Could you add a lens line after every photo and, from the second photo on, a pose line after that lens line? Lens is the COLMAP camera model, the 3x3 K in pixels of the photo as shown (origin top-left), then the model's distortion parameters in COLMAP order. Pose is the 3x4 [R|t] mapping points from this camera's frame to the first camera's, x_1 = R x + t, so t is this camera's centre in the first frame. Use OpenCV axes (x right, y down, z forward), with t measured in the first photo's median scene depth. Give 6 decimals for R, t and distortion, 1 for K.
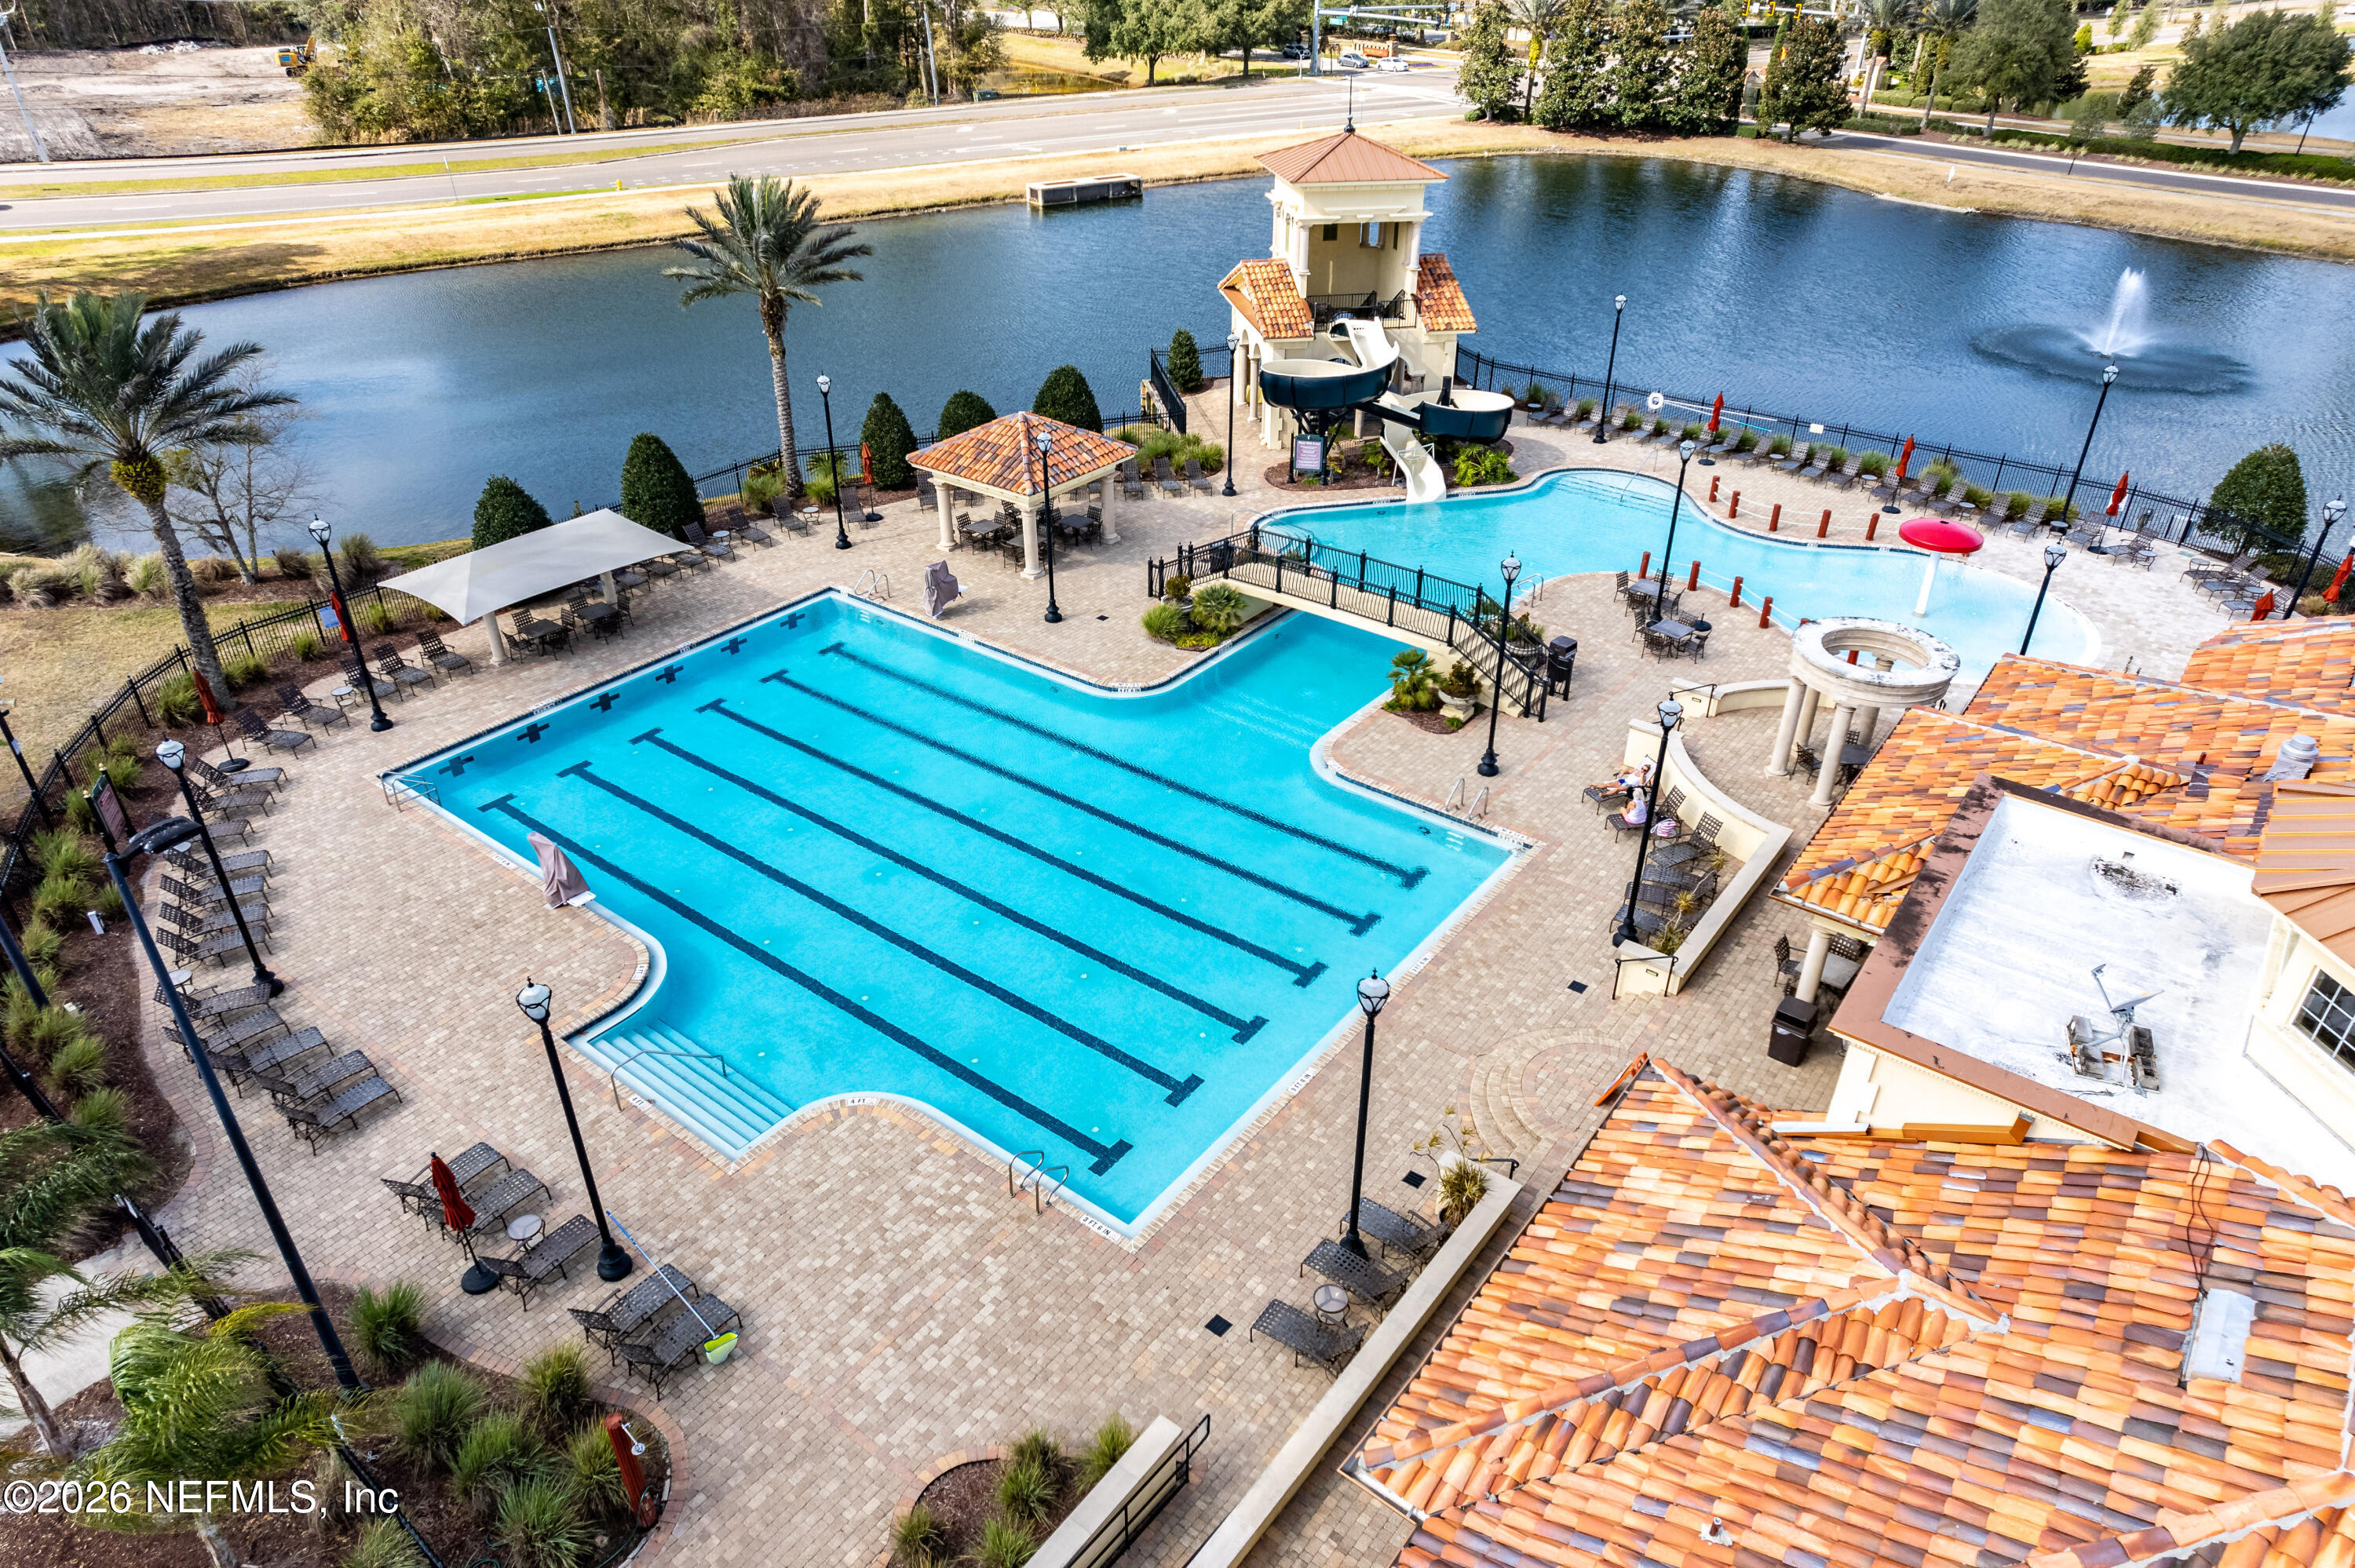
lens RADIAL K [[1466.9, 0, 1177.5], [0, 1466.9, 784.0], [0, 0, 1]] dist [-0.003709, -0.000885]
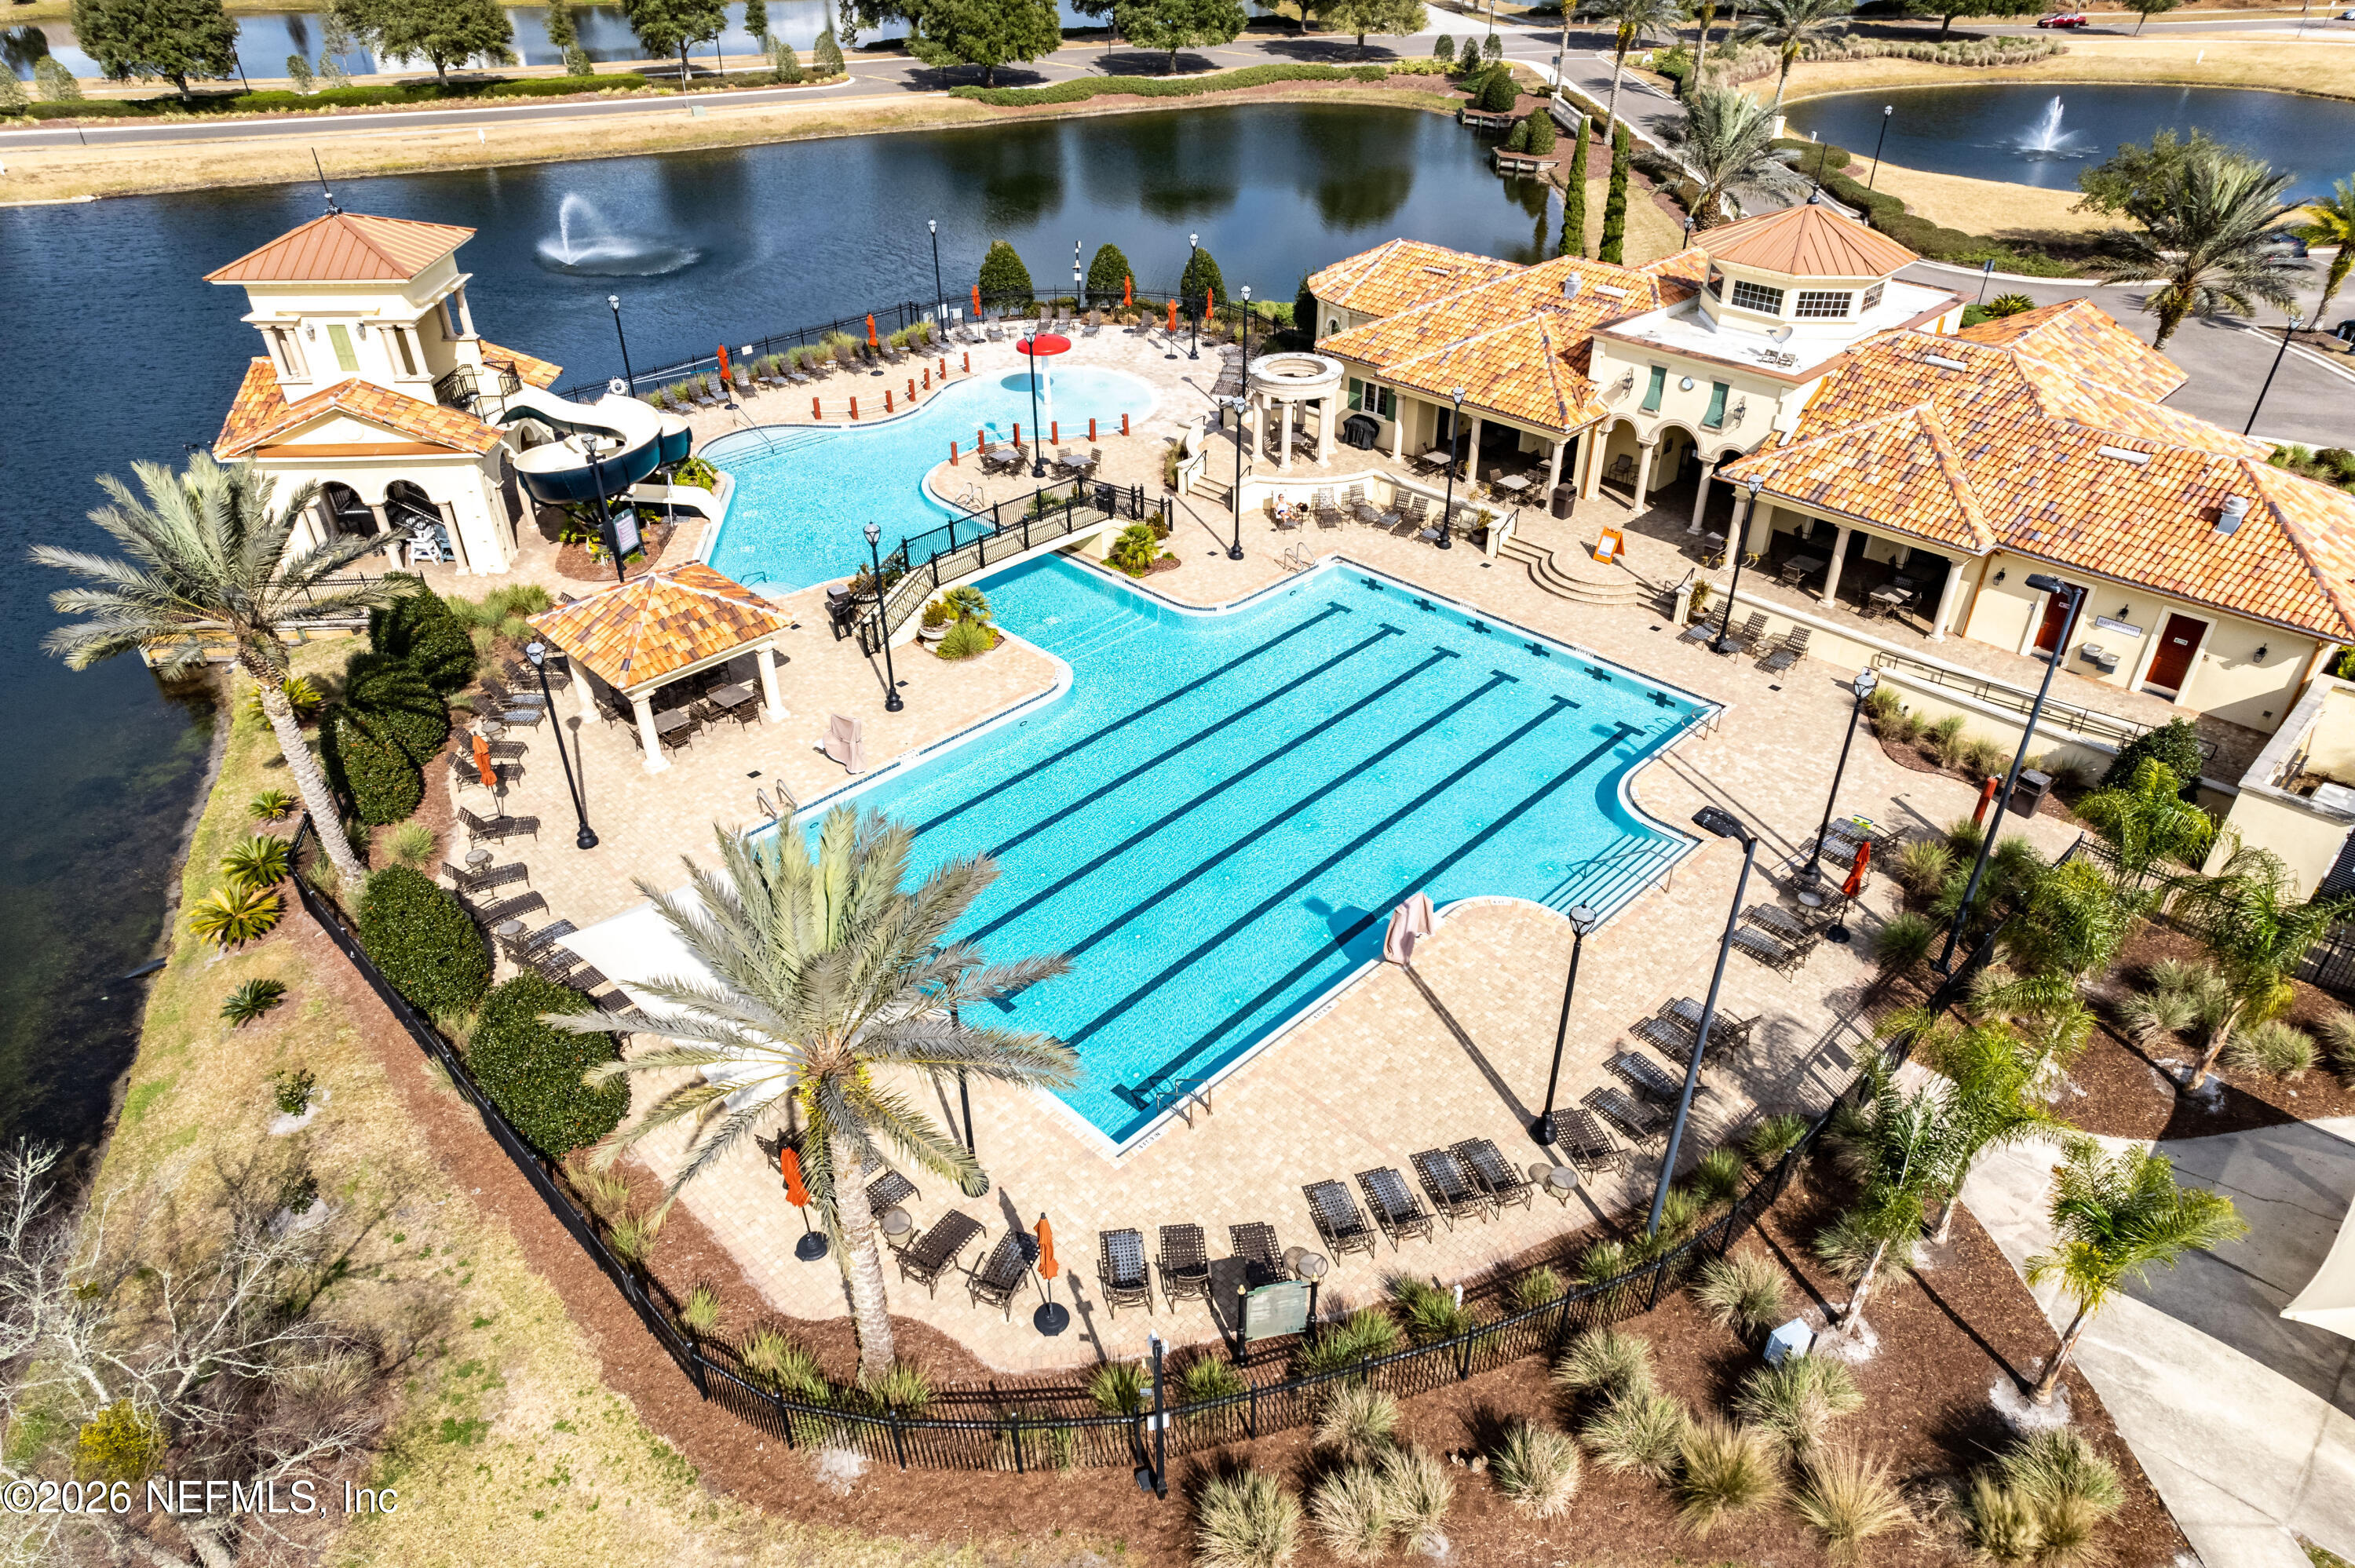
lens RADIAL K [[1466.9, 0, 1177.5], [0, 1466.9, 784.0], [0, 0, 1]] dist [-0.003709, -0.000885]
pose [[0.113184, -0.567233, 0.815743, -1.759947], [0.521140, 0.732911, 0.437327, -0.815677], [-0.845933, 0.375617, 0.378562, 0.968829]]
